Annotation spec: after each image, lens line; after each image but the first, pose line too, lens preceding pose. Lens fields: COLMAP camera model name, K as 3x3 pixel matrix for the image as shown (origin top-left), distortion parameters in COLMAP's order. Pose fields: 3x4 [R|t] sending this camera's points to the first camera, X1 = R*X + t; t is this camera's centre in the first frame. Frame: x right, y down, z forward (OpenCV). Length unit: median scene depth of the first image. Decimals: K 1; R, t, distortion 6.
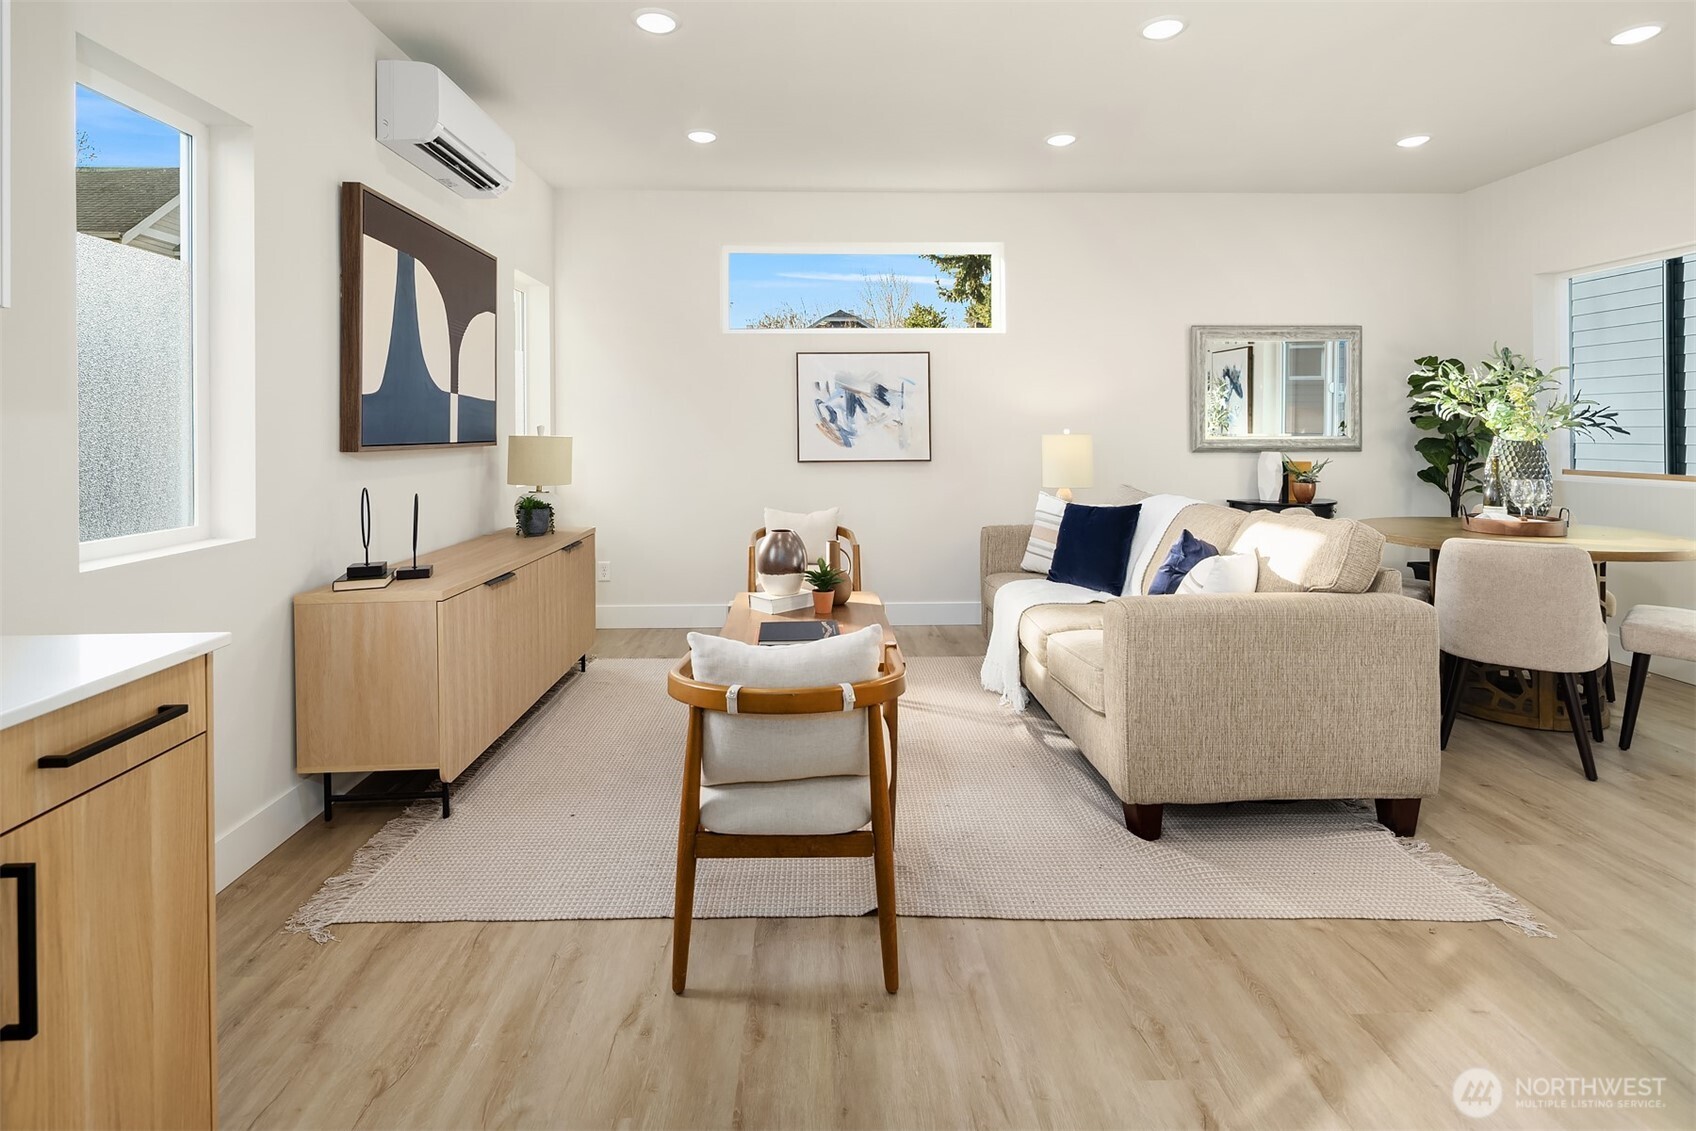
lens RADIAL K [[822.0, 0, 835.8], [0, 822.0, 427.0], [0, 0, 1]] dist [0.004125, -0.001876]
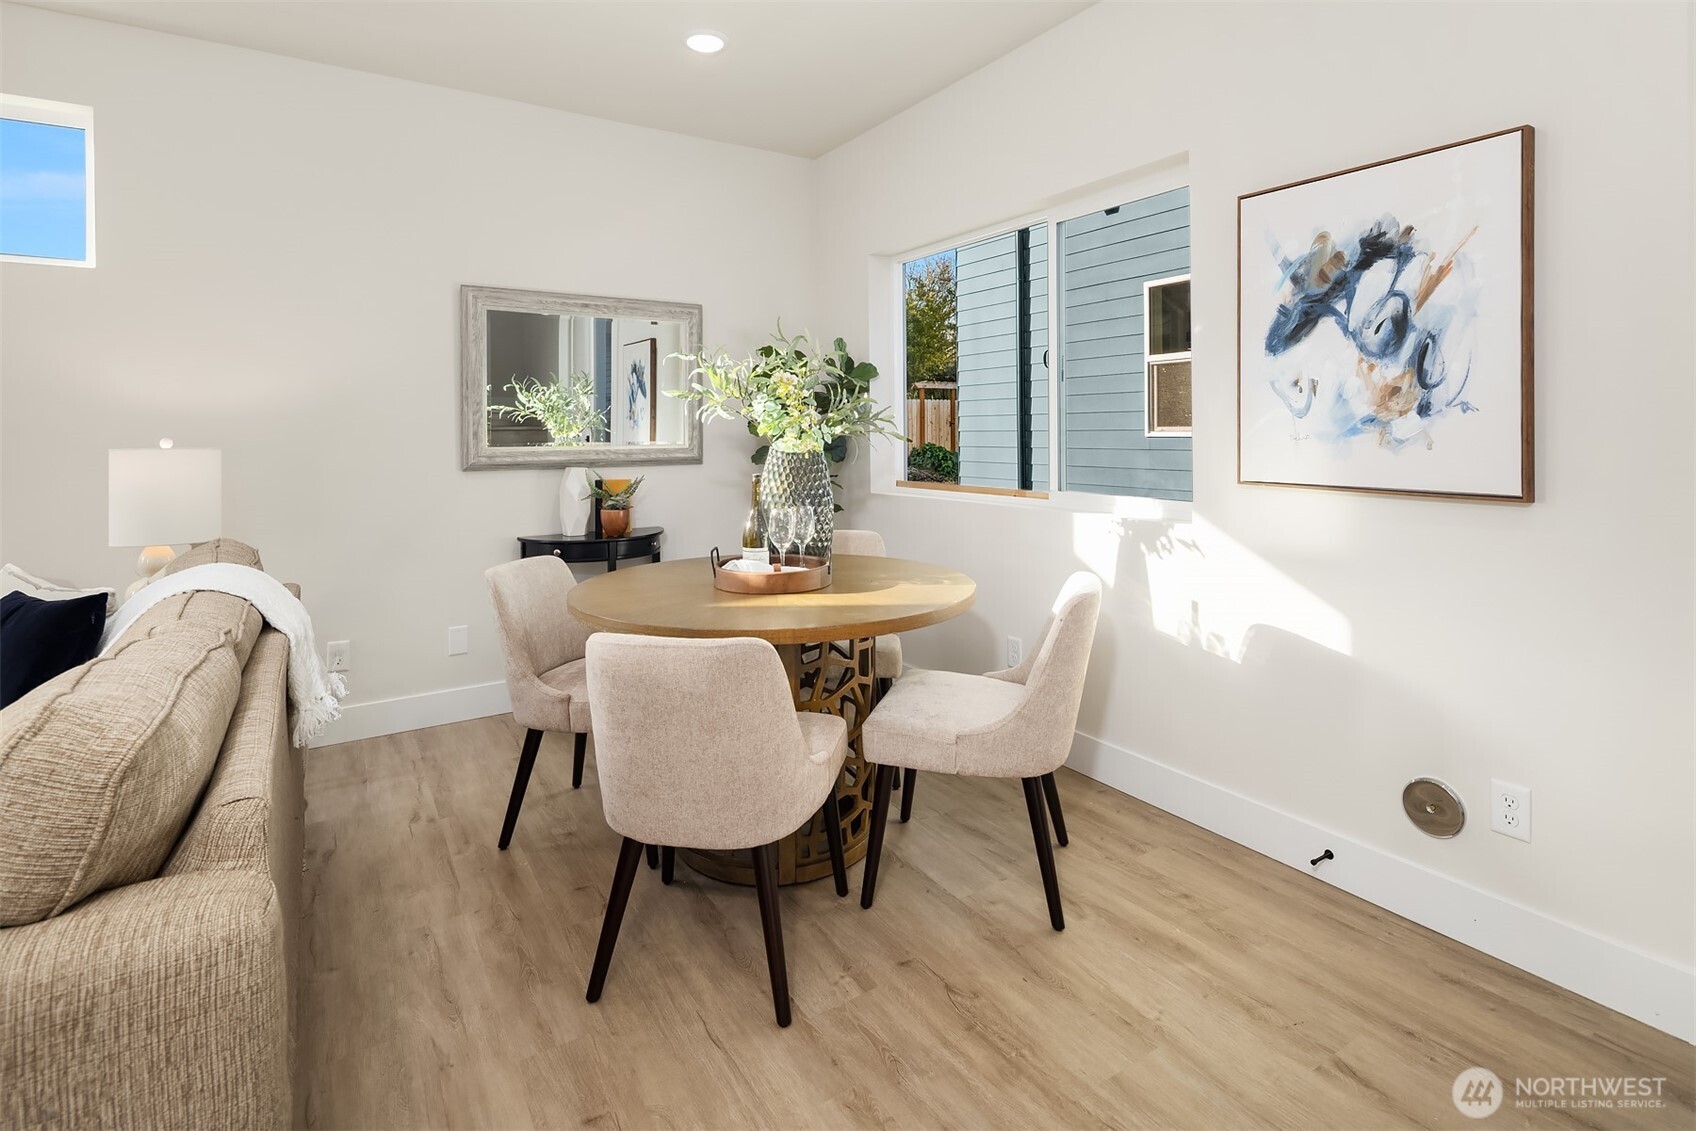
lens RADIAL K [[822.0, 0, 849.1], [0, 822.0, 431.5], [0, 0, 1]] dist [0.004125, -0.001876]
pose [[0.856508, -0.003174, 0.516125, 0.518866], [0.003590, 0.999994, 0.000193, -0.001412], [-0.516122, 0.001688, 0.856513, 0.368987]]
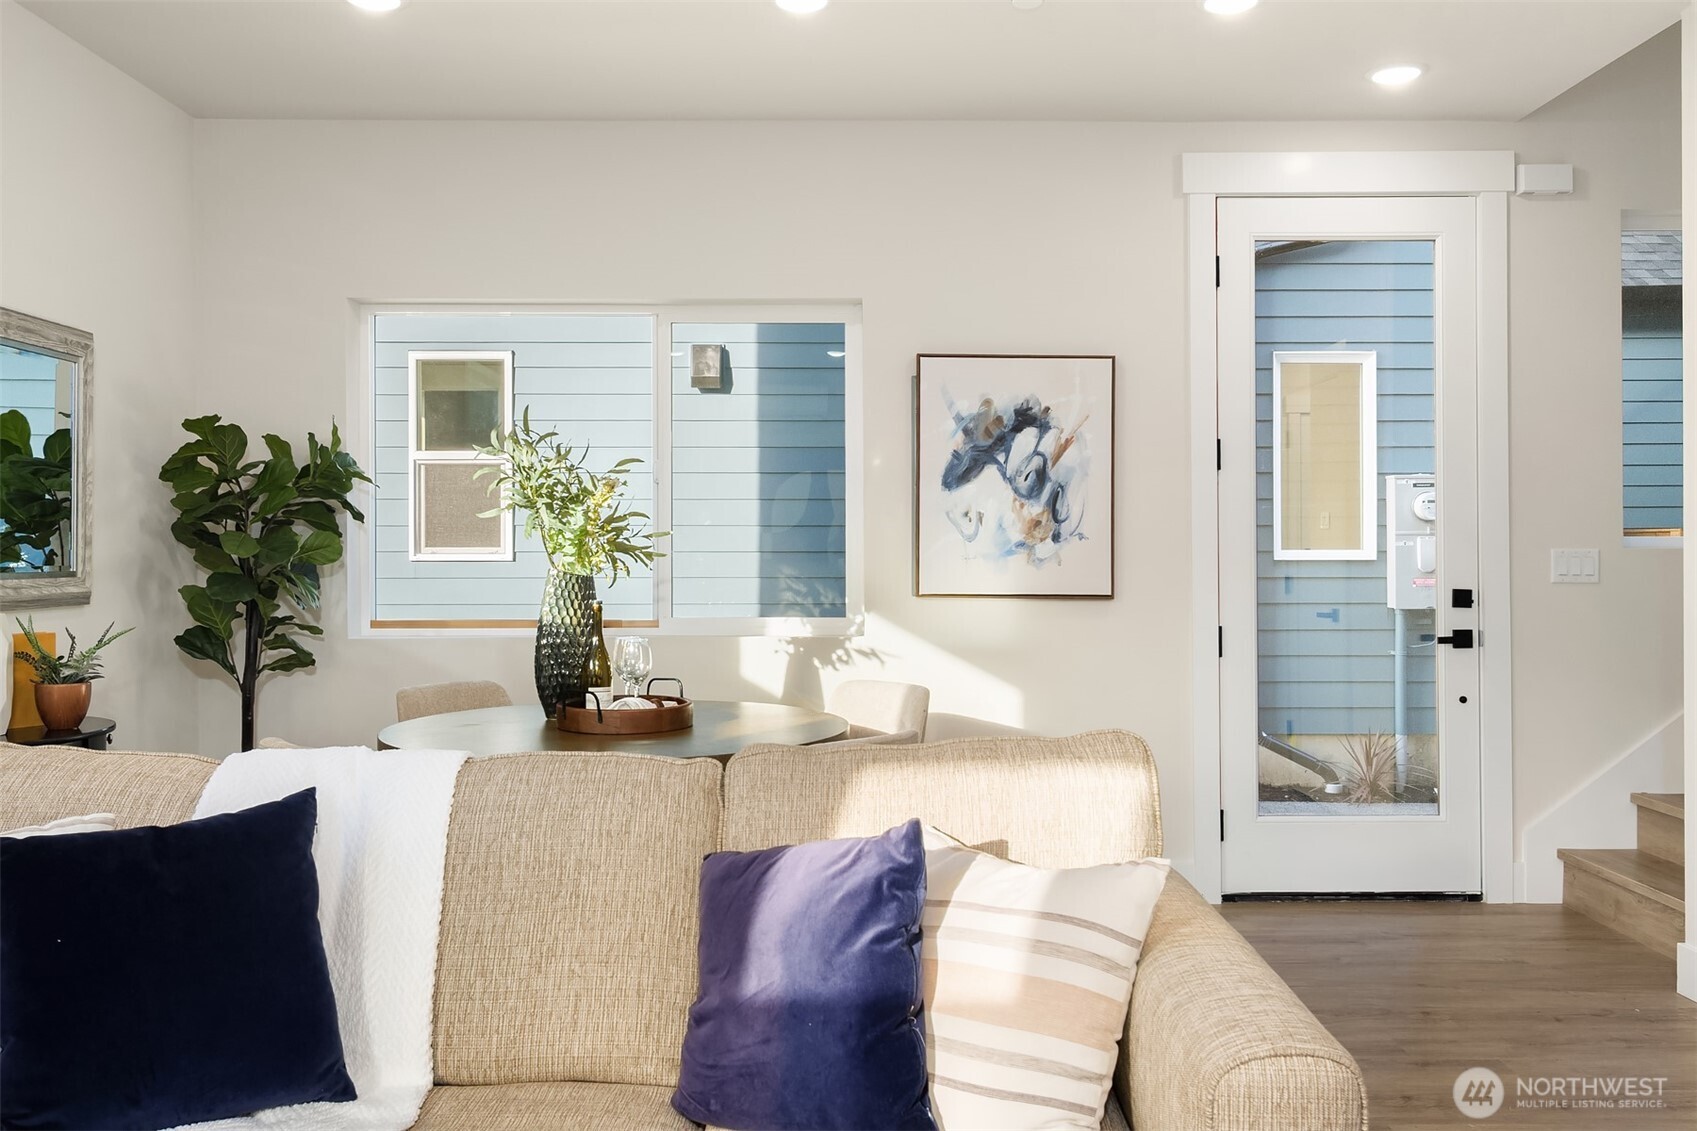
lens RADIAL K [[1350.9, 0, 843.3], [0, 1350.9, 546.9], [0, 0, 1]] dist [-0.004902, 0.013161]
pose [[0.032234, 0.005278, 0.999466, -0.163767], [-0.001720, 0.999985, -0.005225, 0.001410], [-0.999479, -0.001551, 0.032242, 0.807803]]
